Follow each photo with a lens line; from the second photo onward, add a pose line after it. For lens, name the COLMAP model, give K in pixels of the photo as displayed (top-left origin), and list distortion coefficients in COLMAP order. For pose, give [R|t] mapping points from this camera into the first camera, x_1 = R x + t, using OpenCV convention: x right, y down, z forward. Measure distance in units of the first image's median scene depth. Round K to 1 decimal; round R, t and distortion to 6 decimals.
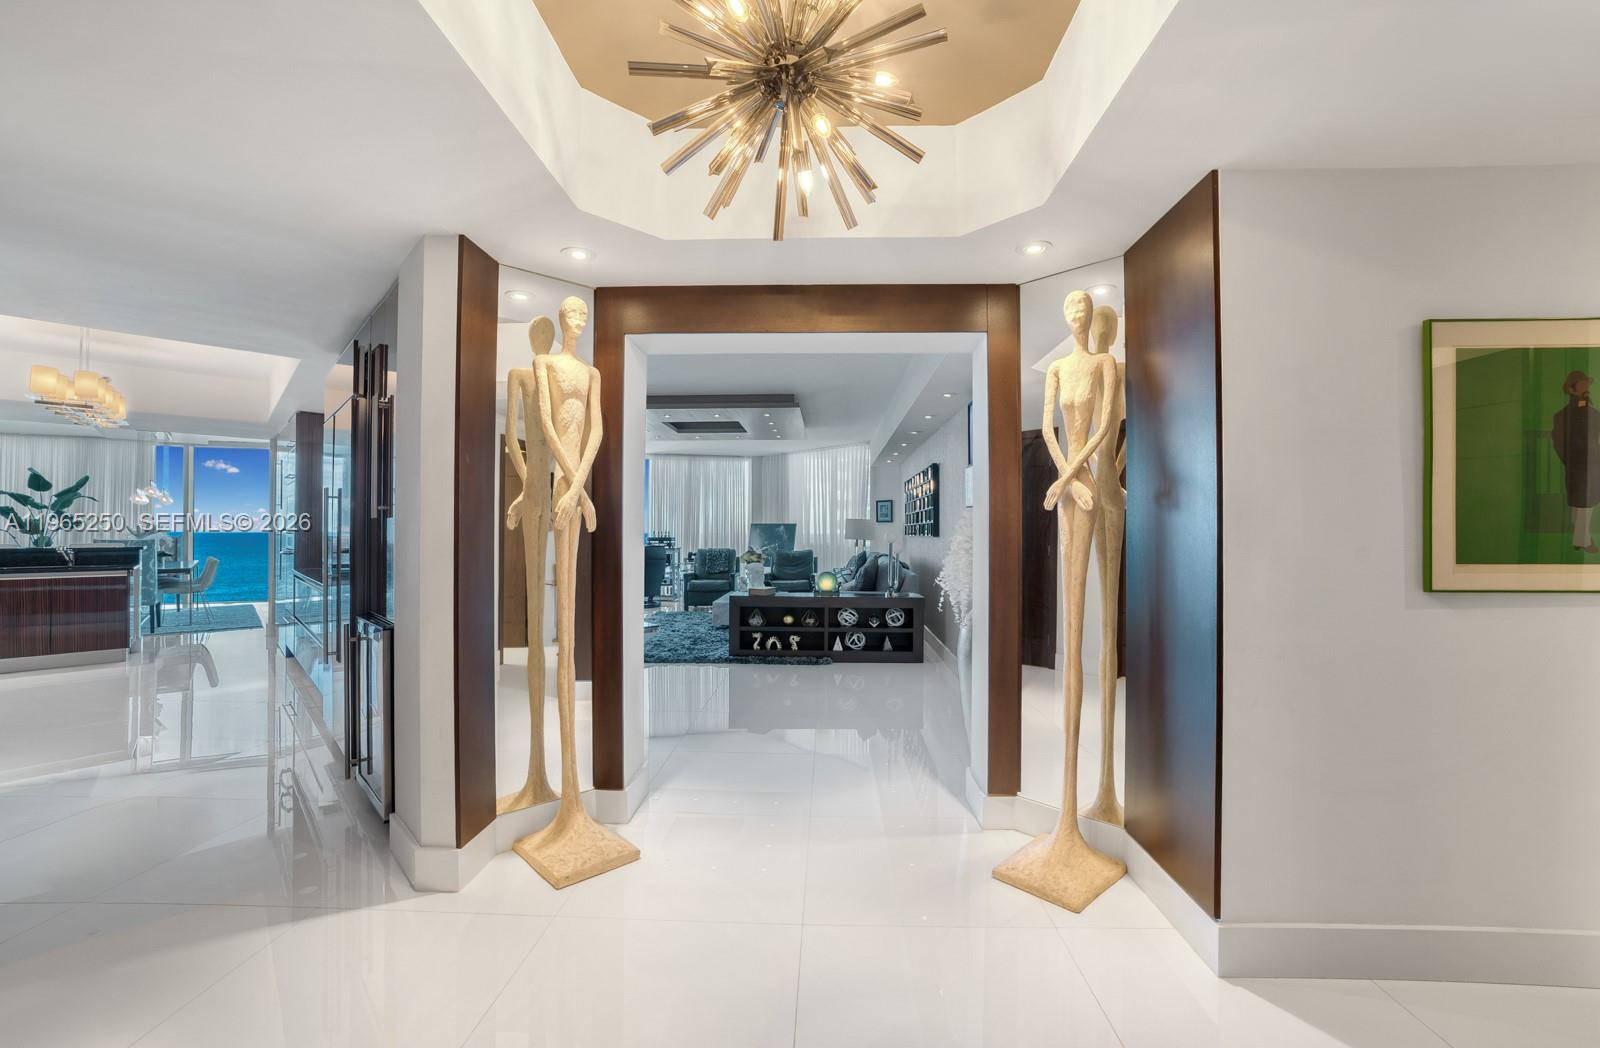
lens RADIAL K [[667.9, 0, 800.0], [0, 667.9, 524.0], [0, 0, 1]] dist [-0.000072, -0.000004]
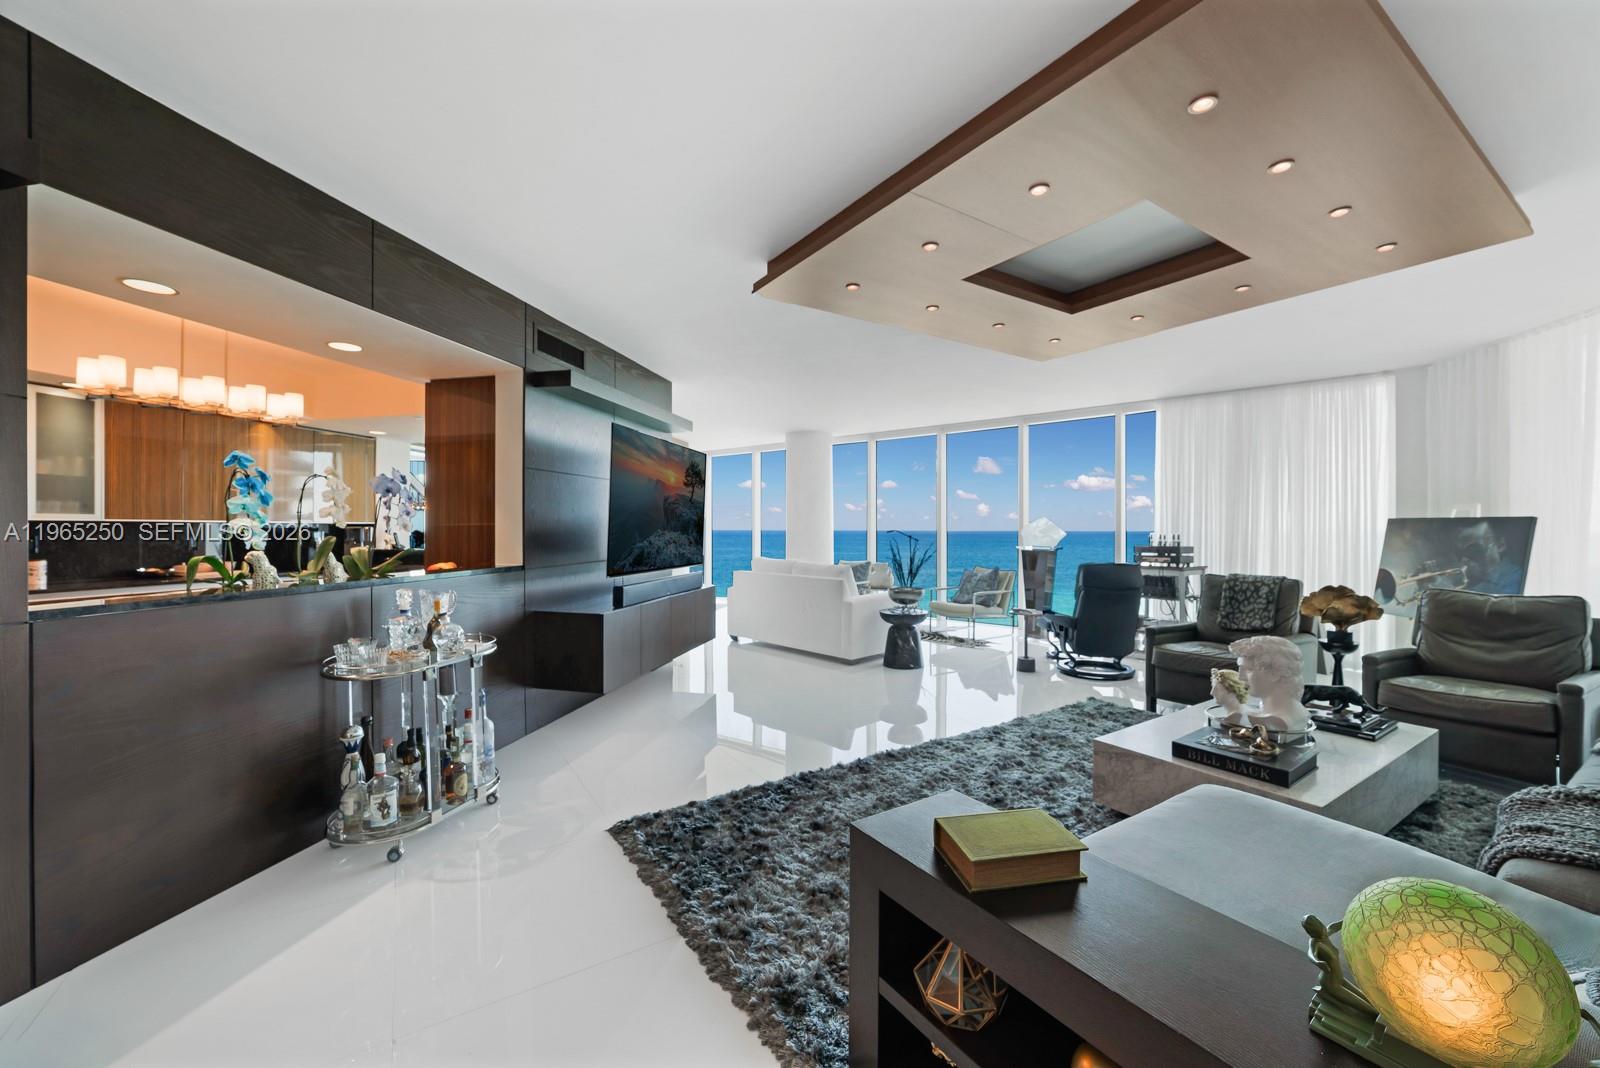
lens RADIAL K [[628.4, 0, 803.3], [0, 628.4, 525.1], [0, 0, 1]] dist [-0.010326, 0.000128]
pose [[0.595115, -0.003912, -0.803631, 0.035524], [0.006506, 0.999979, -0.000050, 0.000687], [0.803614, -0.005199, 0.595128, 0.502583]]
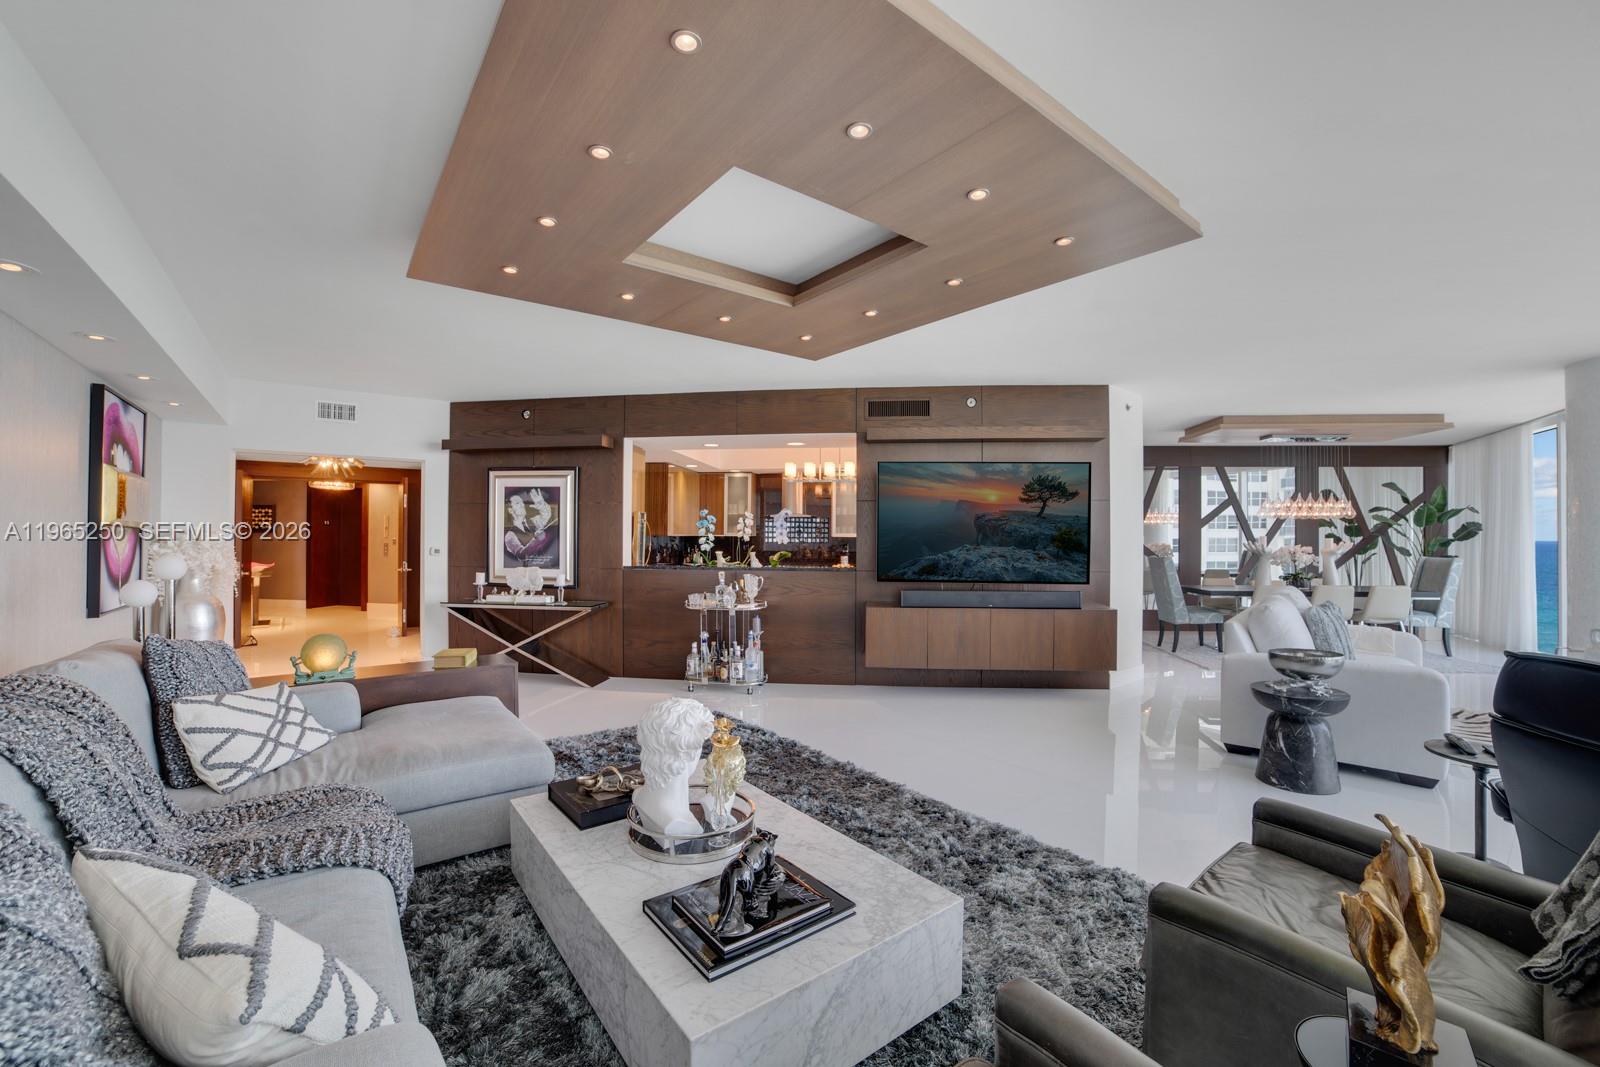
lens RADIAL K [[645.5, 0, 800.0], [0, 645.5, 533.5], [0, 0, 1]] dist [-0.000564, 0.000035]
pose [[-0.758591, -0.011402, -0.651467, 0.041933], [-0.001870, 0.999881, -0.015323, 0.002430], [0.651564, -0.010405, -0.758522, 0.973177]]
